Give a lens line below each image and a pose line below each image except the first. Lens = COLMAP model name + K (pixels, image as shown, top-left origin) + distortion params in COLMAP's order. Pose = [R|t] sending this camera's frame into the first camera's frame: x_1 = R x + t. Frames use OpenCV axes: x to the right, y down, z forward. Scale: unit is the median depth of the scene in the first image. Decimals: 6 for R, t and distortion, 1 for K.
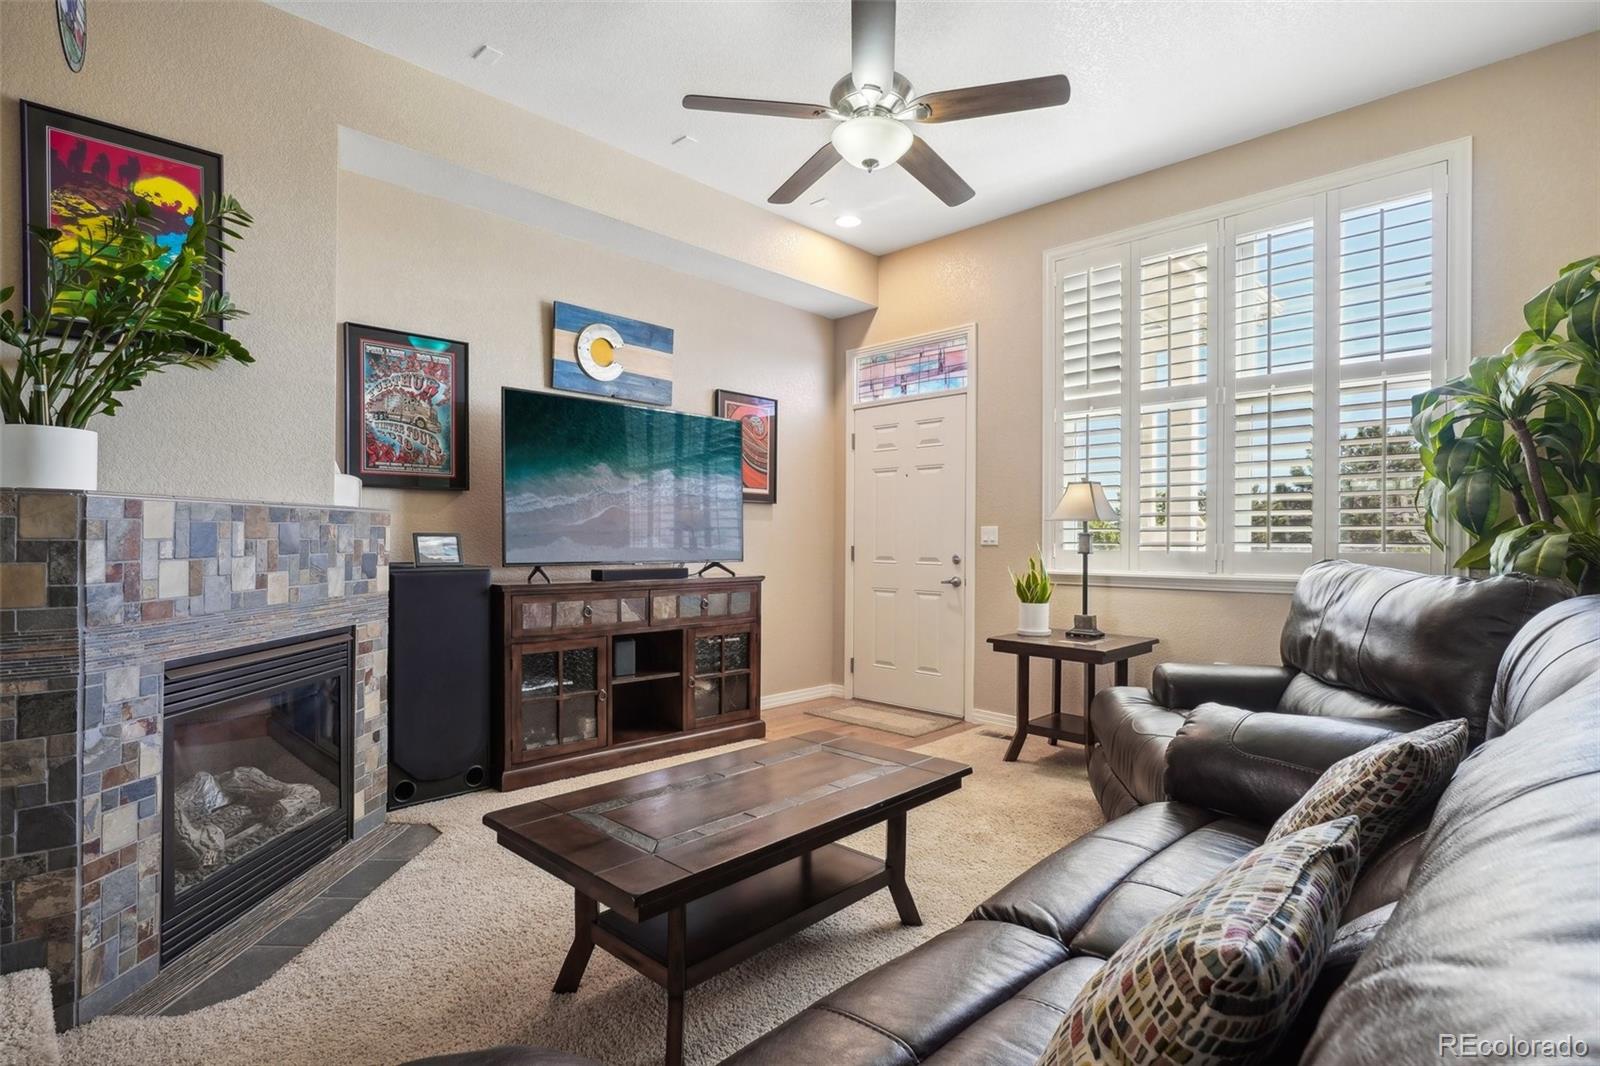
lens RADIAL K [[804.0, 0, 784.9], [0, 804.0, 543.4], [0, 0, 1]] dist [-0.001620, 0.000291]
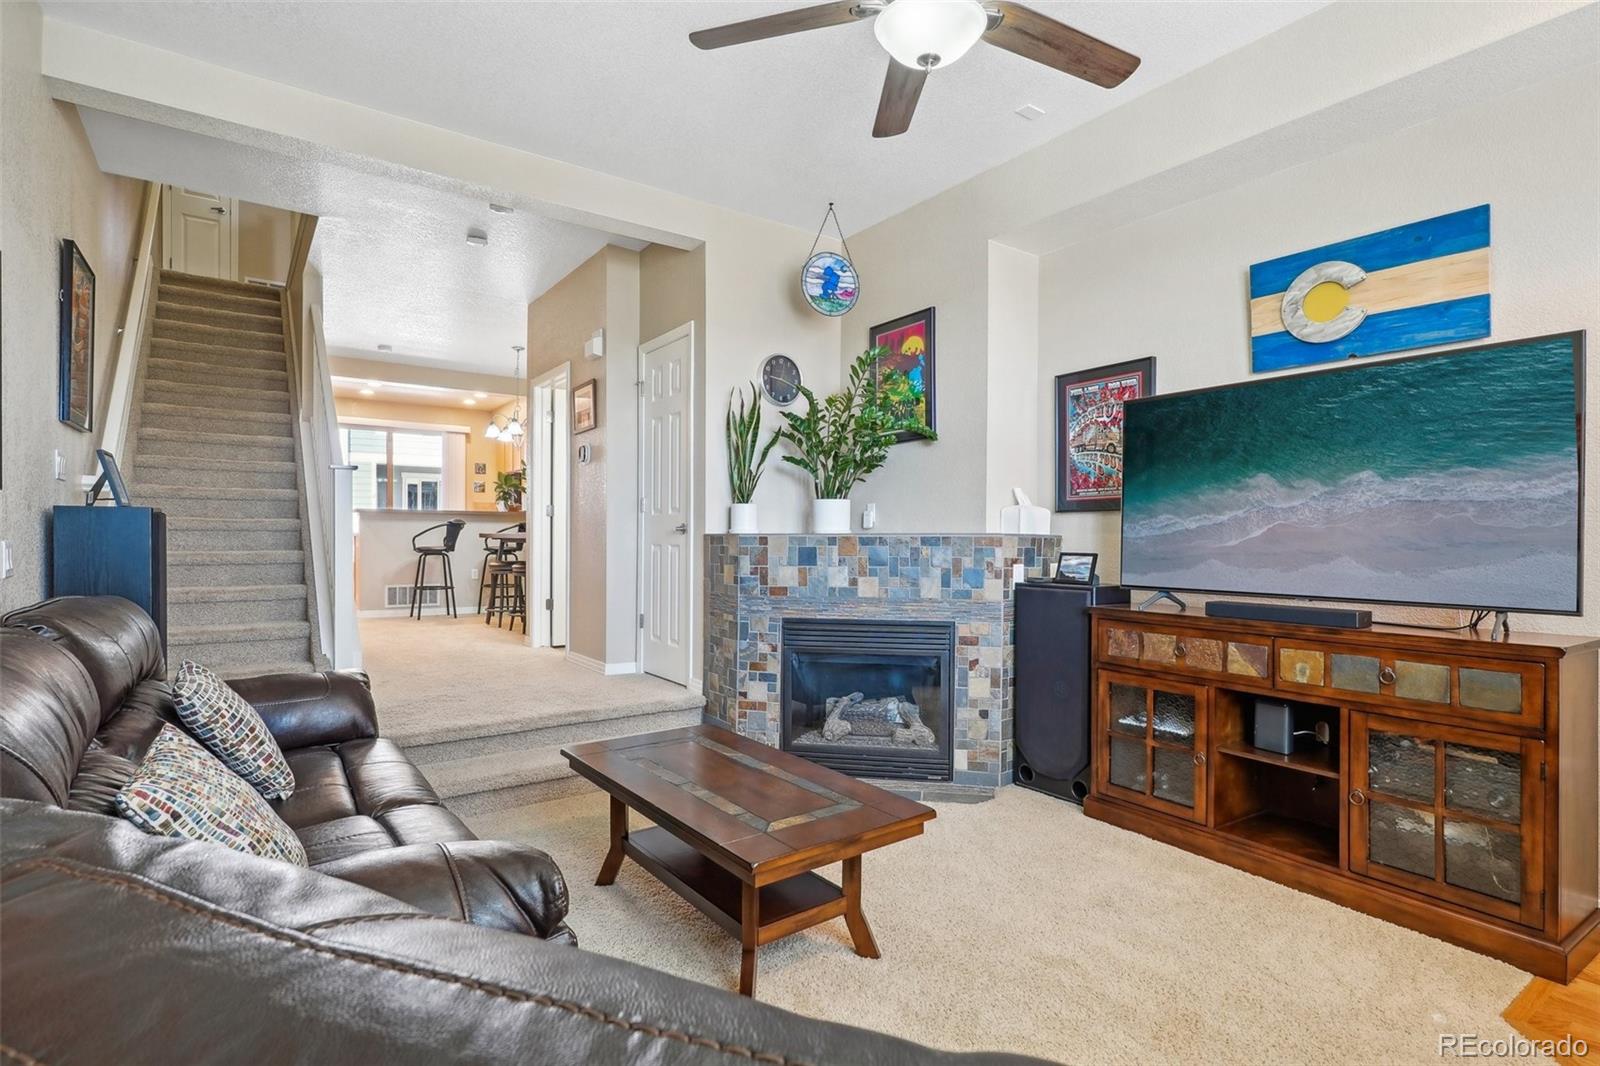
lens RADIAL K [[806.9, 0, 798.5], [0, 806.9, 537.0], [0, 0, 1]] dist [-0.000292, -0.000097]
pose [[-0.181467, -0.005350, -0.983382, 0.640857], [-0.010040, 0.999943, -0.003587, -0.024351], [0.983346, 0.009222, -0.181511, 0.762722]]
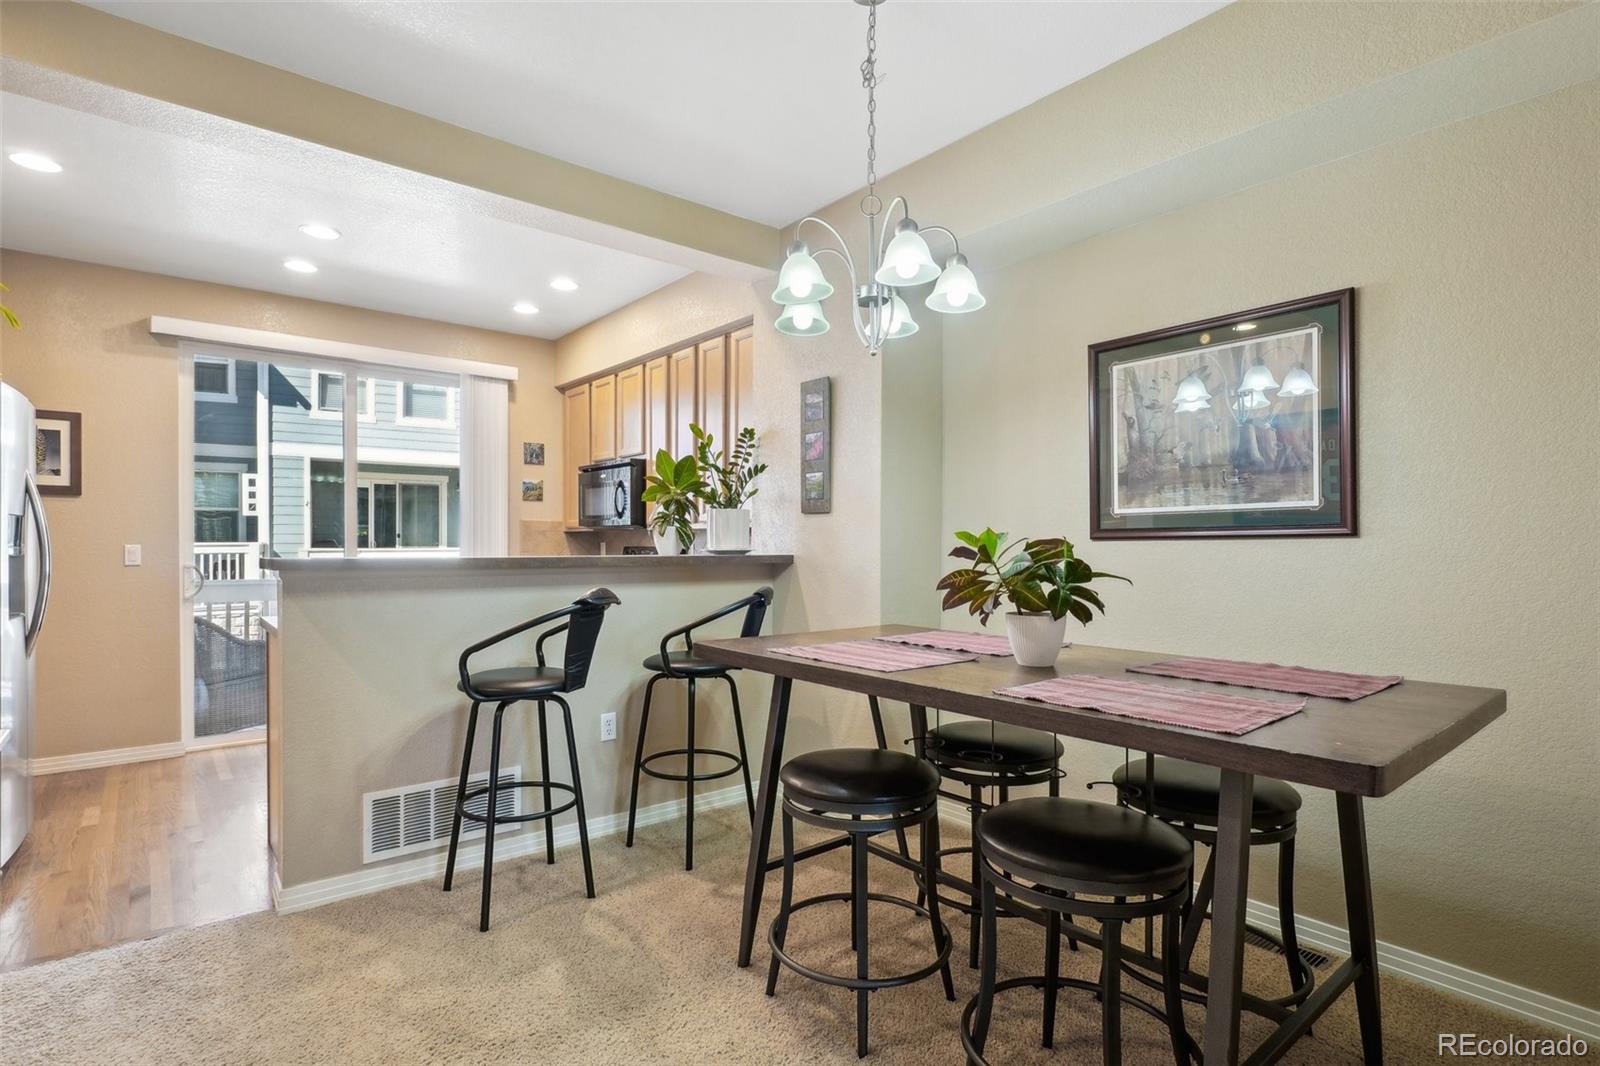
lens RADIAL K [[794.4, 0, 795.1], [0, 794.4, 539.6], [0, 0, 1]] dist [-0.000123, 0.000603]
pose [[-0.111788, -0.010293, -0.993679, -0.699310], [-0.009730, 0.999910, -0.009263, -0.110304], [0.993684, 0.008633, -0.111878, -0.313782]]
